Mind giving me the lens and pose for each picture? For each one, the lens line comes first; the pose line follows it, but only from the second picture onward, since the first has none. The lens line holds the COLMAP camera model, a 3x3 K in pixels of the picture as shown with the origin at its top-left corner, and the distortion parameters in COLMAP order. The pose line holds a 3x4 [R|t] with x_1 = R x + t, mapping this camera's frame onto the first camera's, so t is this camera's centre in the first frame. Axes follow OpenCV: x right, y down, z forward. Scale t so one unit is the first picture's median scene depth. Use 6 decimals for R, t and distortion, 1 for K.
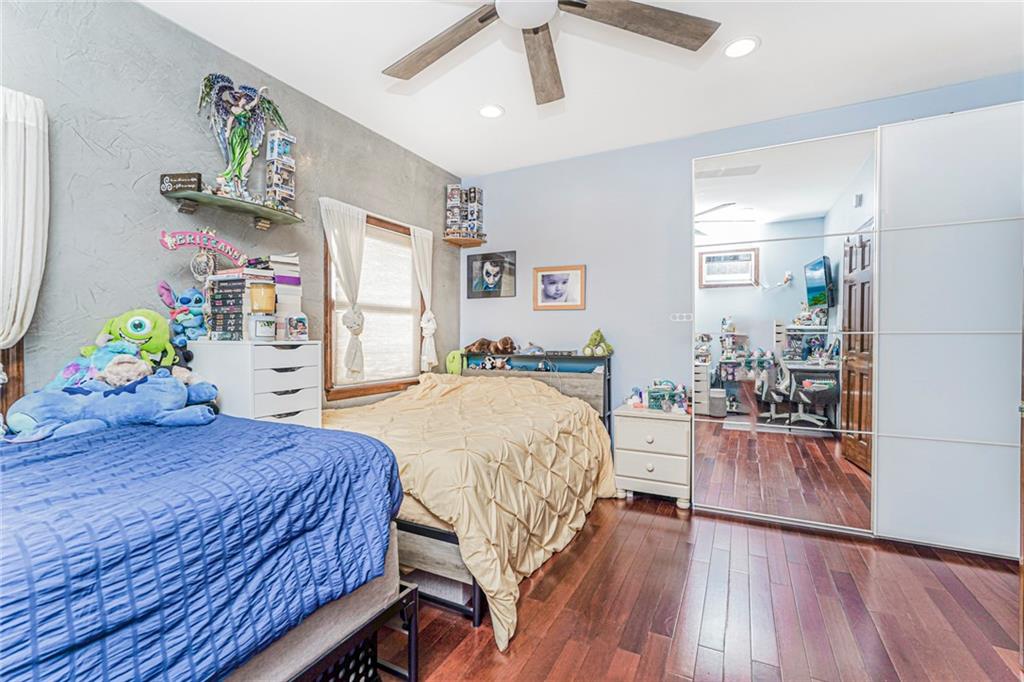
lens RADIAL K [[452.5, 0, 514.7], [0, 452.5, 338.8], [0, 0, 1]] dist [-0.009382, 0.002898]
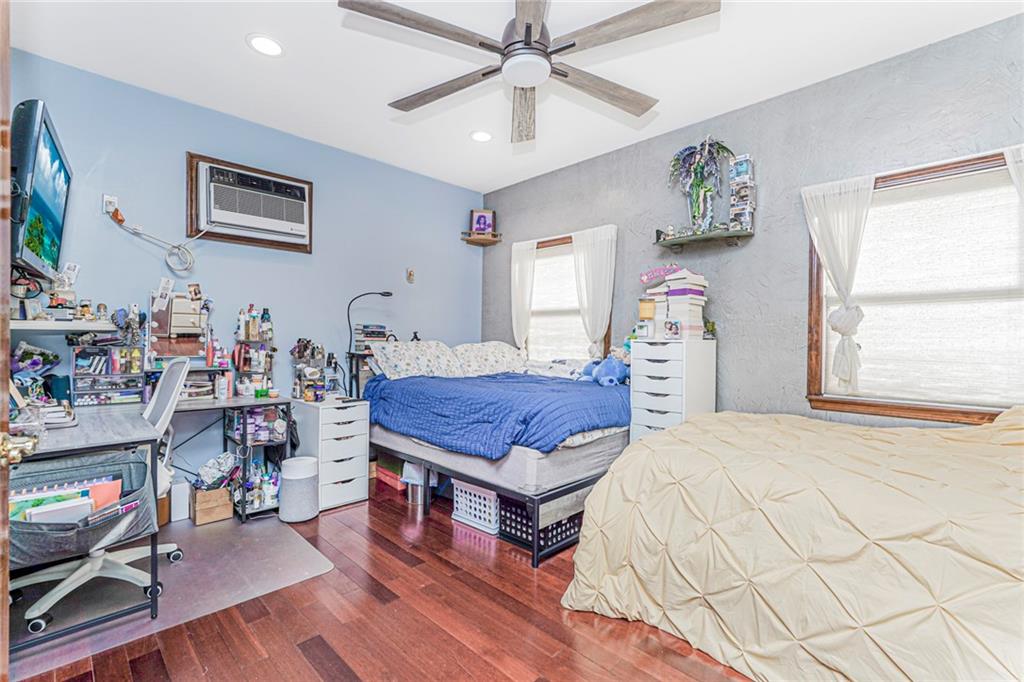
lens RADIAL K [[452.5, 0, 514.6], [0, 452.5, 340.7], [0, 0, 1]] dist [-0.009382, 0.002898]
pose [[-0.310102, -0.006560, -0.950681, 0.690370], [-0.016088, 0.999869, -0.001652, 0.013240], [0.950567, 0.014782, -0.310167, 0.777246]]
